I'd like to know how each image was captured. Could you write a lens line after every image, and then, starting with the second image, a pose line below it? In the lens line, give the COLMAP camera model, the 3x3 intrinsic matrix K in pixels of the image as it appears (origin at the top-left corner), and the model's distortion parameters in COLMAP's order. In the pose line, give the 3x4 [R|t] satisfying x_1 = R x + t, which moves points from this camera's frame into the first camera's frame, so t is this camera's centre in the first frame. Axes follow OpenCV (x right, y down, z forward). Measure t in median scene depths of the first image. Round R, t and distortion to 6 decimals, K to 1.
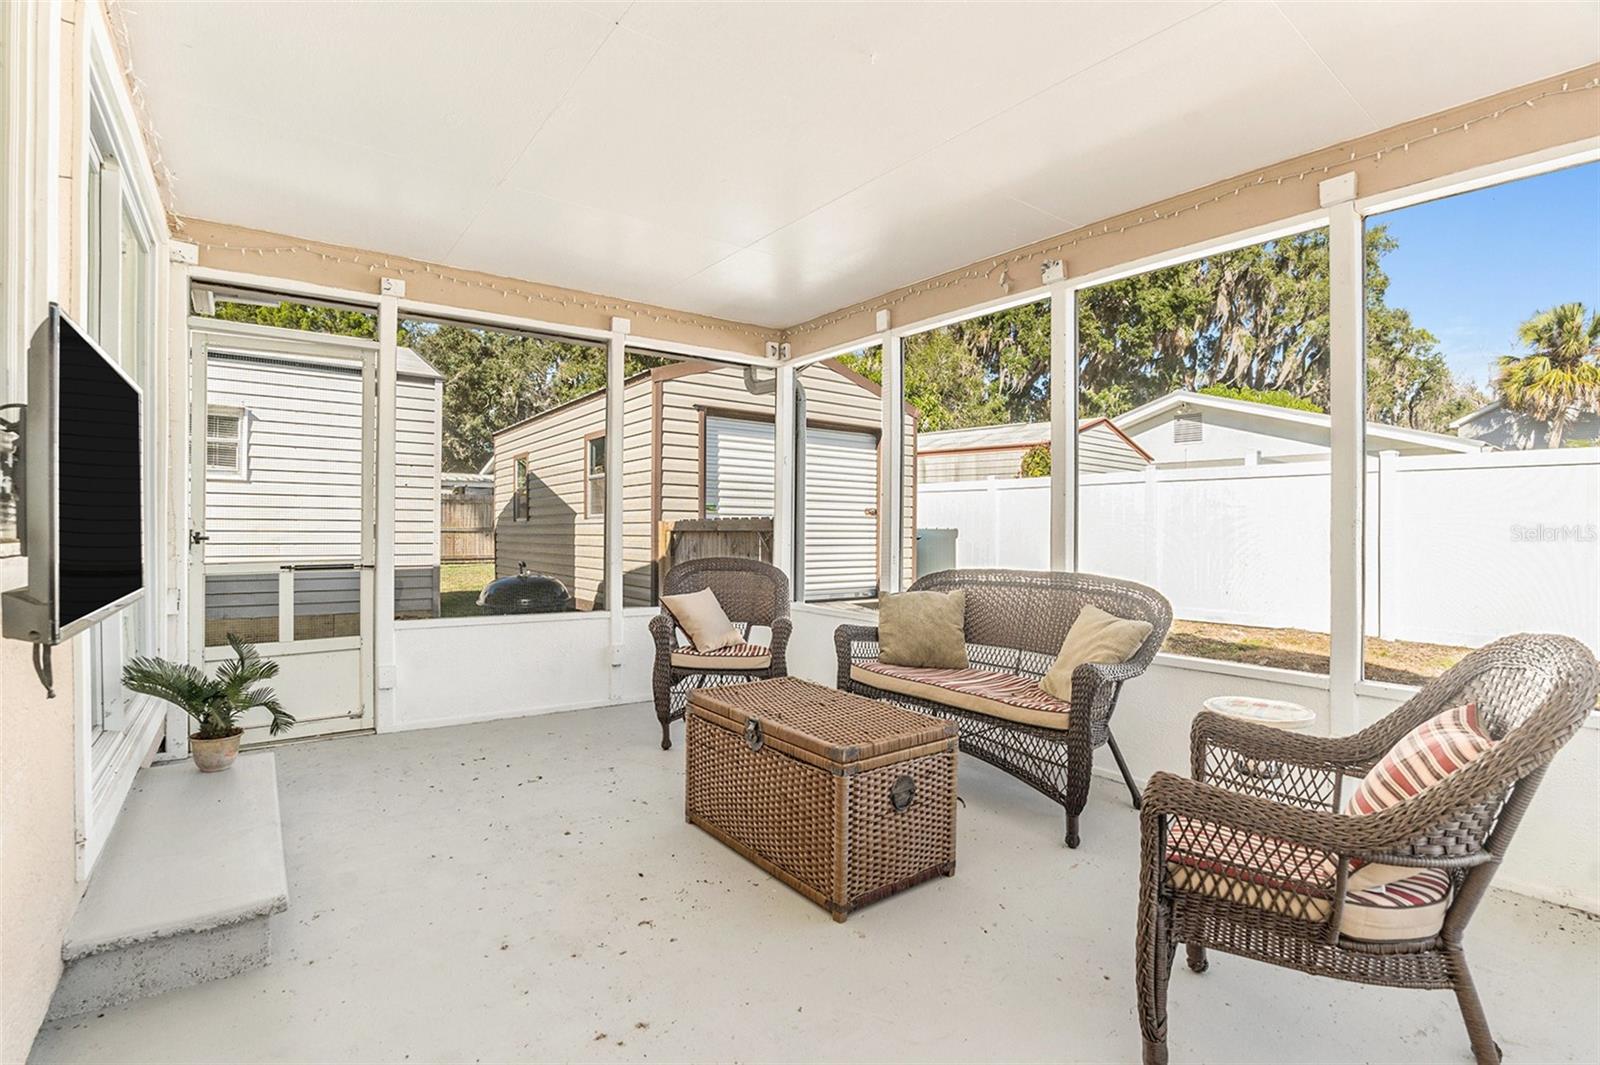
lens RADIAL K [[749.1, 0, 800.5], [0, 749.1, 541.5], [0, 0, 1]] dist [-0.064400, 0.001111]
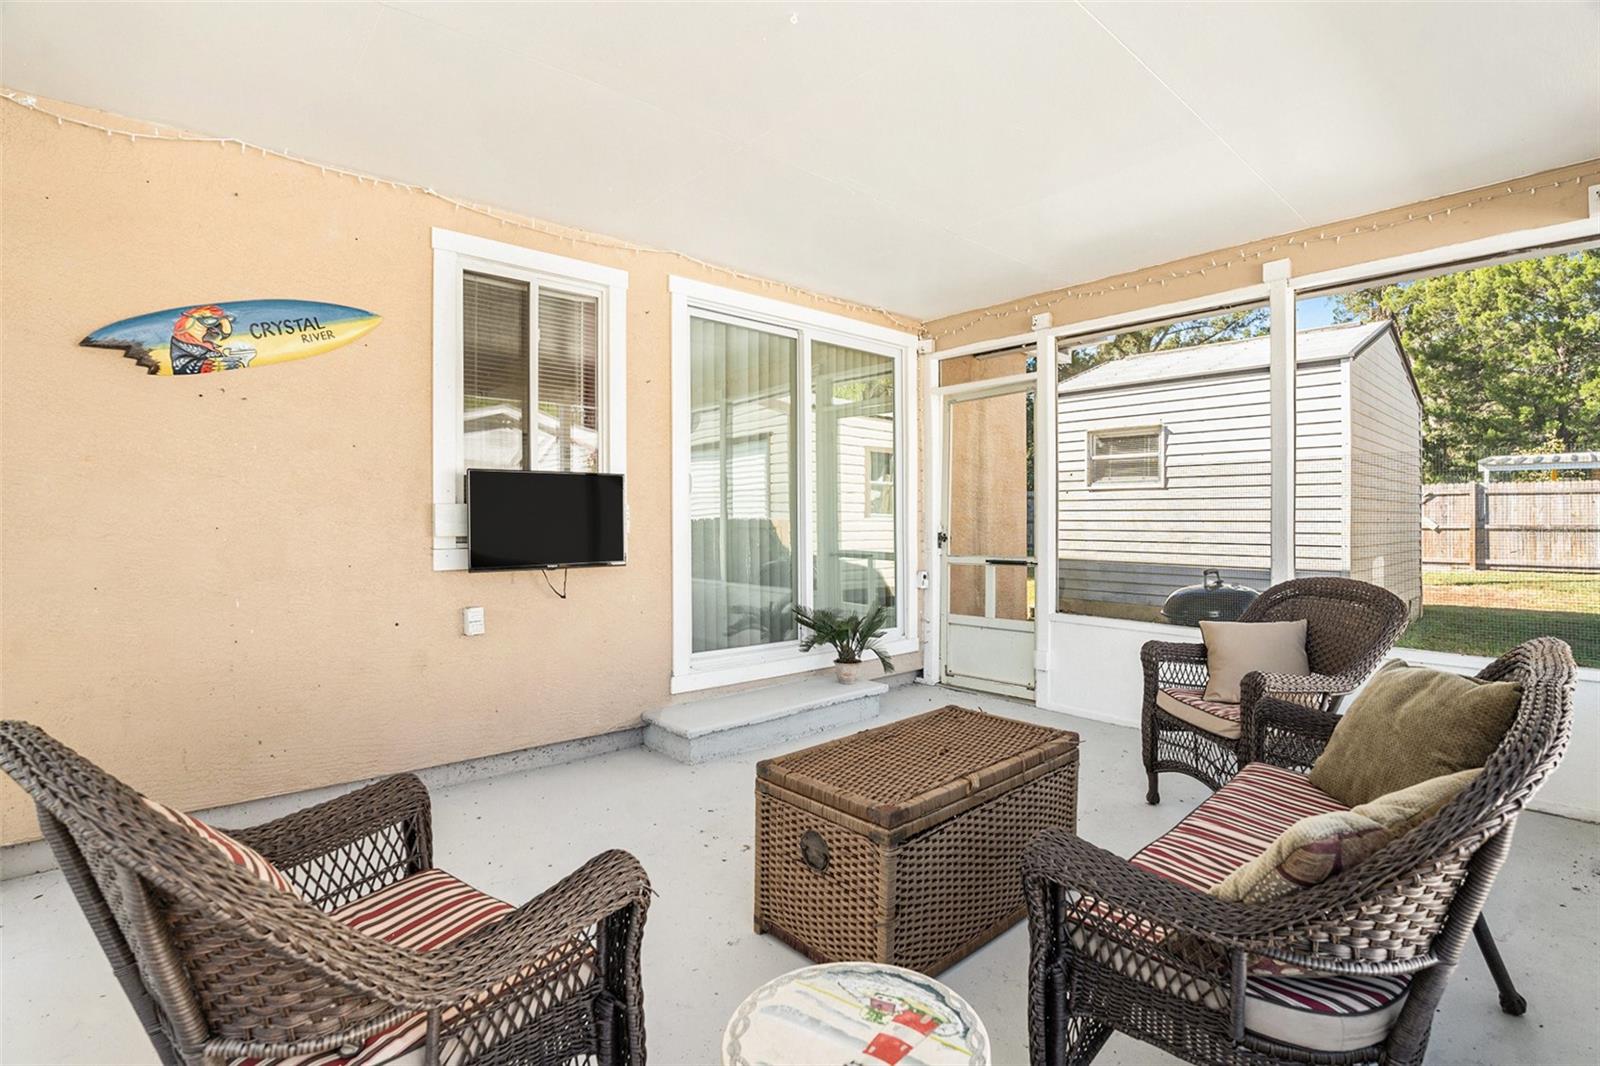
lens RADIAL K [[732.1, 0, 784.0], [0, 732.1, 526.0], [0, 0, 1]] dist [-0.072181, 0.007350]
pose [[0.053558, -0.005808, -0.998548, 0.402614], [-0.012902, 0.999896, -0.006508, -0.009257], [0.998481, 0.013232, 0.053477, 0.388786]]
